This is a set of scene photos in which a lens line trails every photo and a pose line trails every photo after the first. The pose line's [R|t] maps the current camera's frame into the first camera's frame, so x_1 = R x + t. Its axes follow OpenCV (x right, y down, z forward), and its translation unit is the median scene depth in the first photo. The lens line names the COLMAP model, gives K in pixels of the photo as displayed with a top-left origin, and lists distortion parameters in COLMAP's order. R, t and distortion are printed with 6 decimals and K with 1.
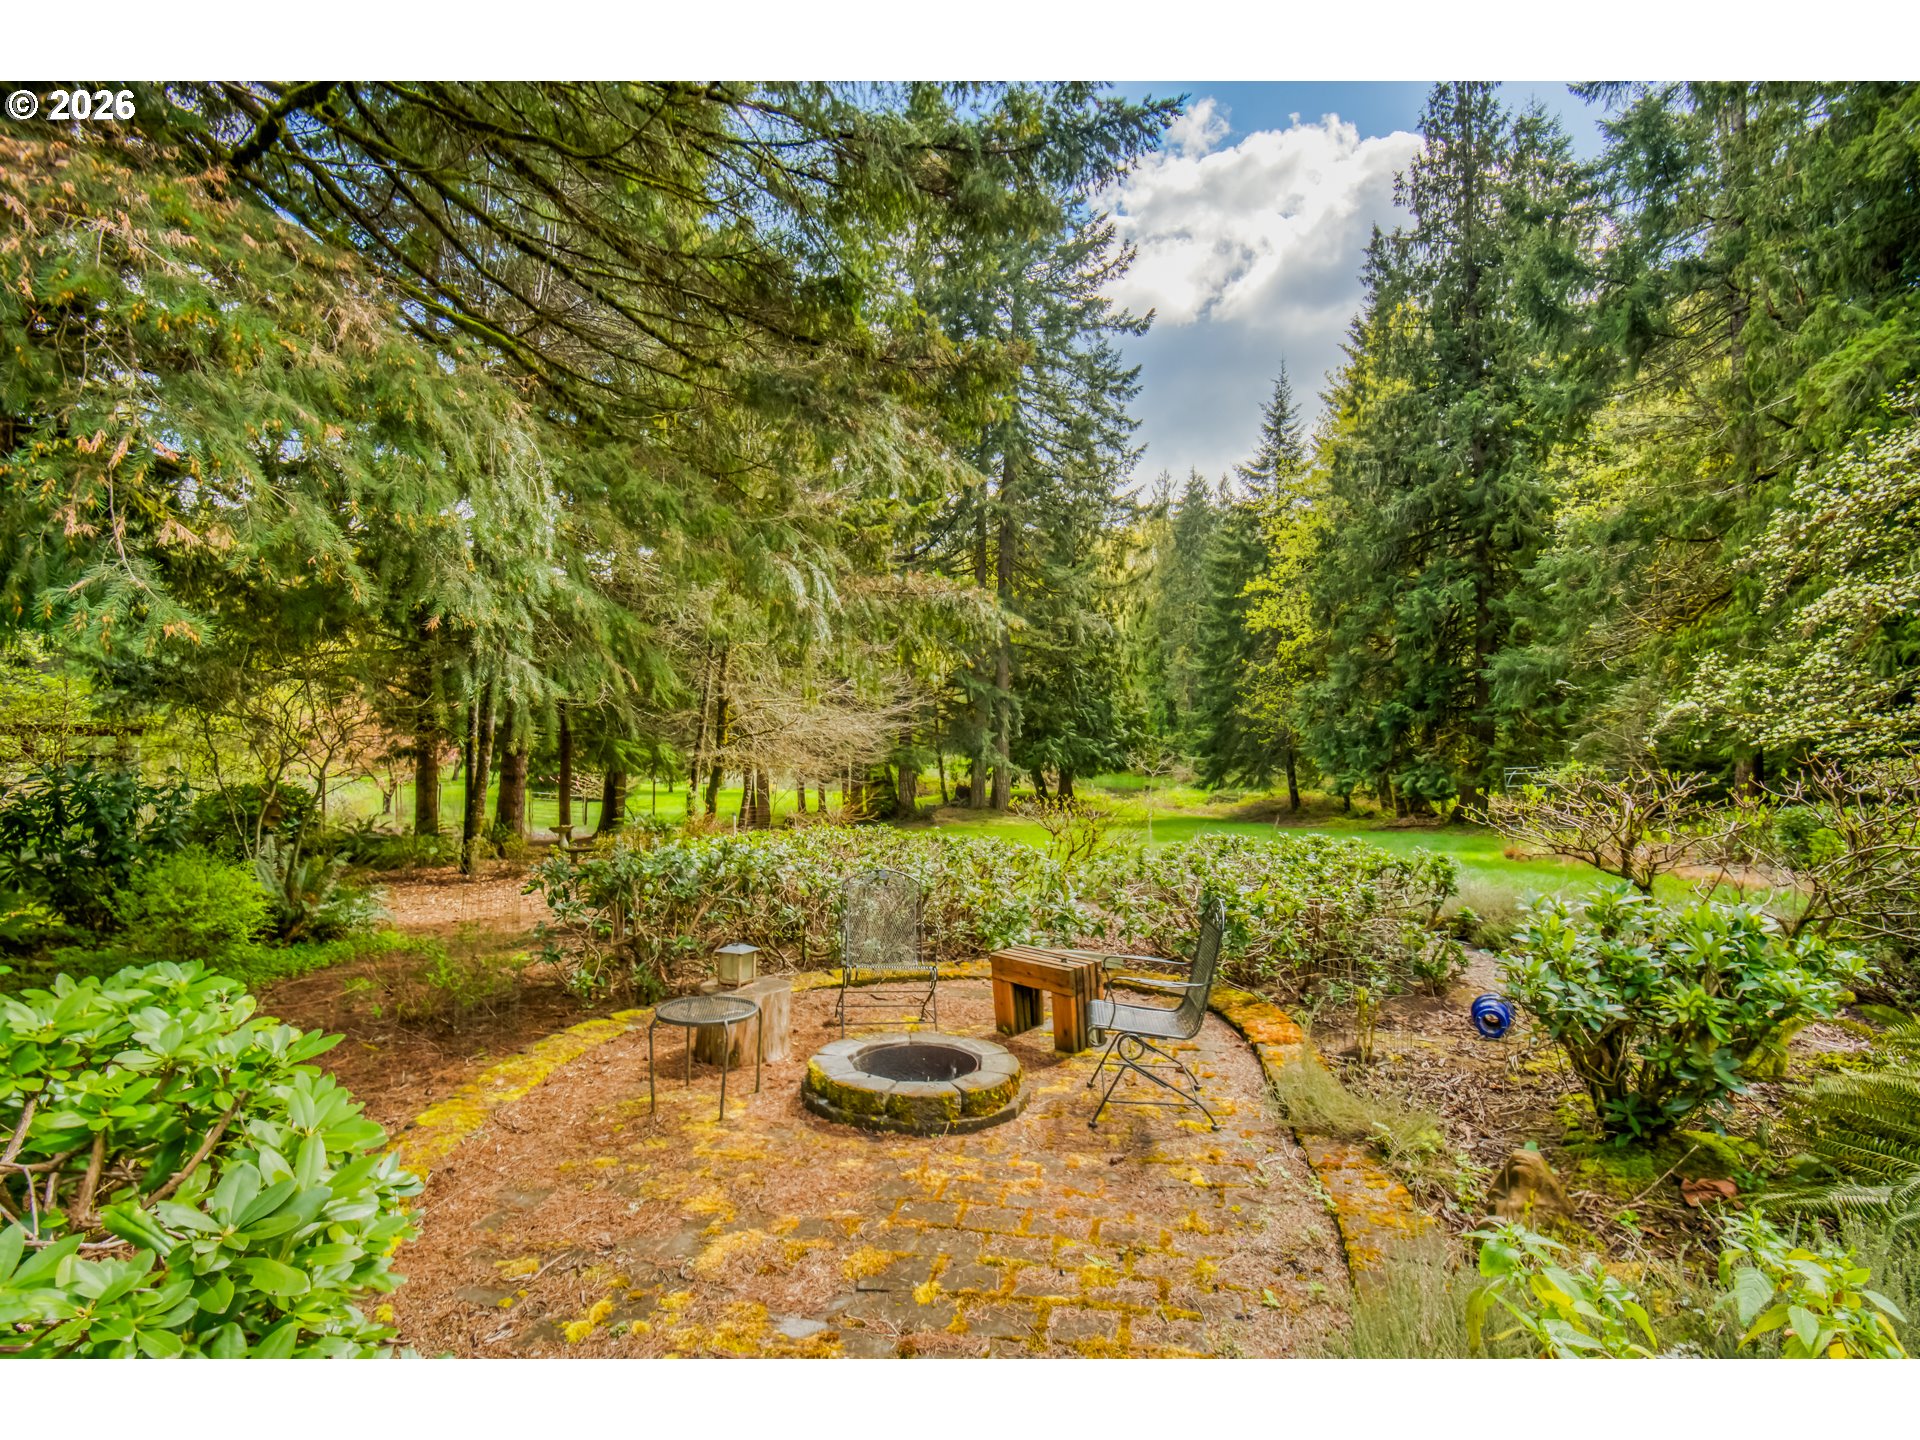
lens RADIAL K [[854.5, 0, 957.0], [0, 854.5, 722.4], [0, 0, 1]] dist [-0.001158, -0.000431]
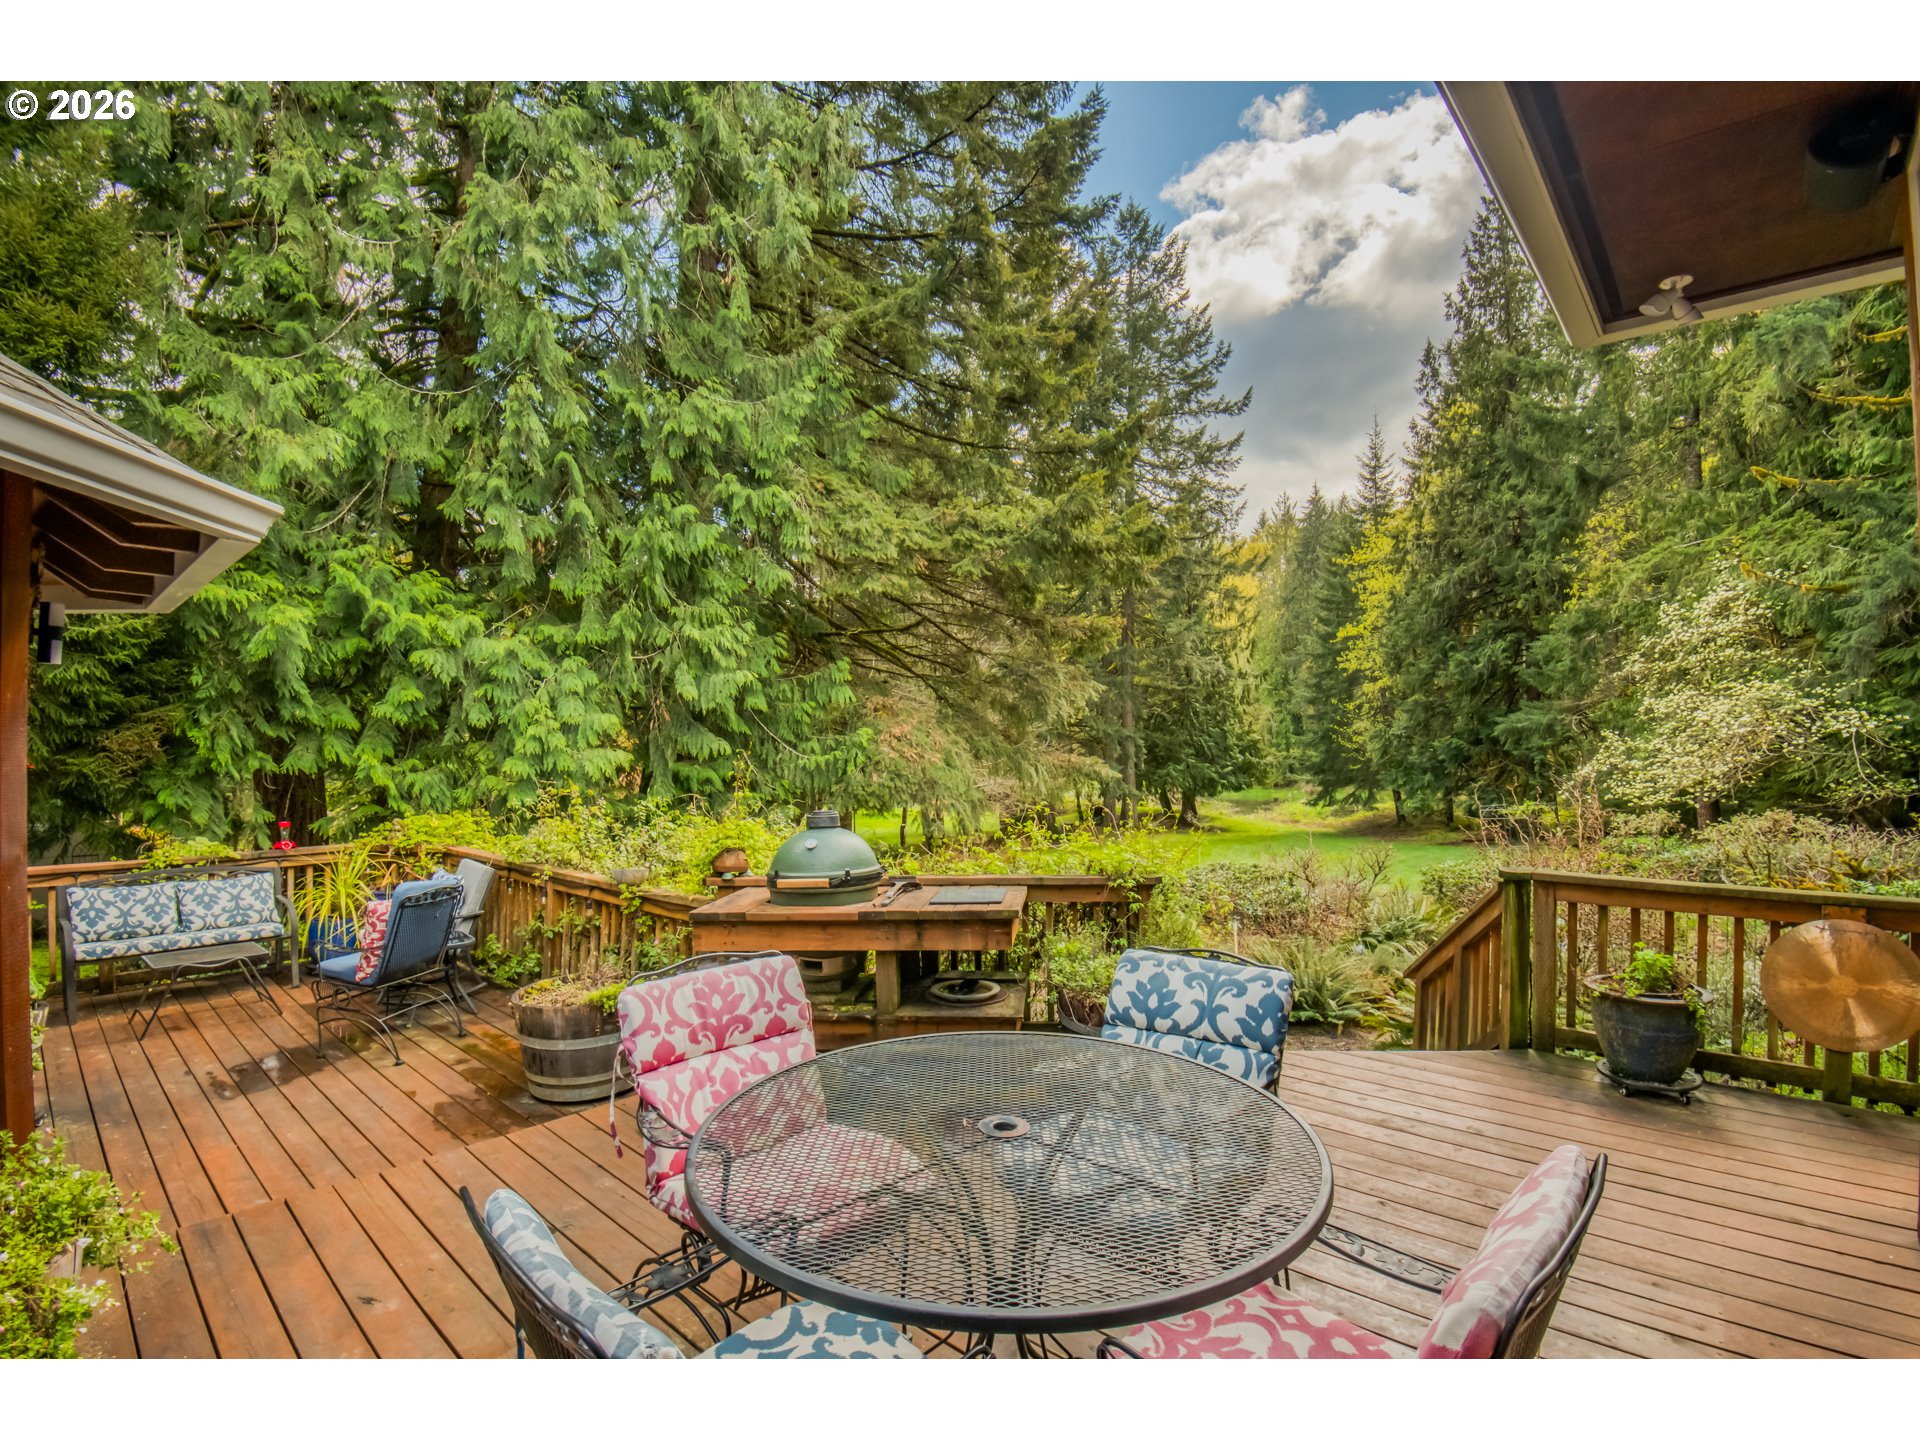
lens RADIAL K [[854.5, 0, 959.1], [0, 854.5, 718.5], [0, 0, 1]] dist [-0.001158, -0.000431]
pose [[0.988843, -0.033450, -0.145159, -0.005185], [0.030585, 0.999292, -0.021922, -0.025303], [0.145789, 0.017238, 0.989165, -0.171873]]
